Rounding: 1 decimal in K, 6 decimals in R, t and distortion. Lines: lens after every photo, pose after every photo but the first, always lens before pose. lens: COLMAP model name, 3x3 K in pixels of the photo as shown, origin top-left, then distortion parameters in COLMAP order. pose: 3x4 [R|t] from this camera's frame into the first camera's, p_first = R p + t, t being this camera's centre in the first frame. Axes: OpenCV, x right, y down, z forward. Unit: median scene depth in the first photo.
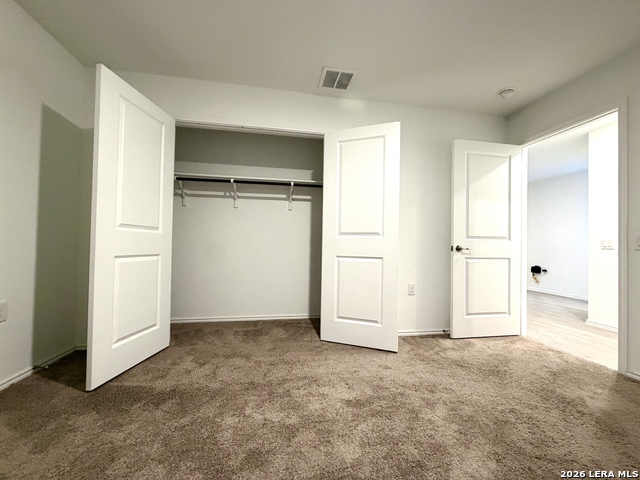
lens RADIAL K [[255.0, 0, 320.0], [0, 255.0, 240.0], [0, 0, 1]] dist [-0.001731, -0.000141]
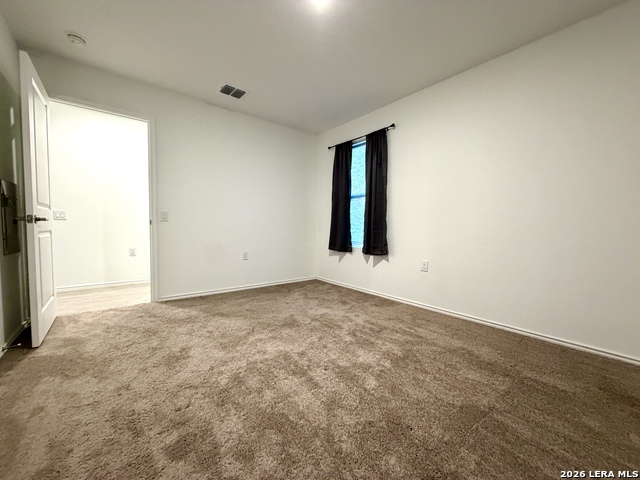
lens RADIAL K [[255.0, 0, 320.0], [0, 255.0, 240.0], [0, 0, 1]] dist [-0.001731, -0.000141]
pose [[-0.482879, -0.068470, 0.873006, -0.522358], [-0.036919, 0.997644, 0.057825, 0.024653], [-0.874908, -0.004308, -0.484269, 0.761266]]
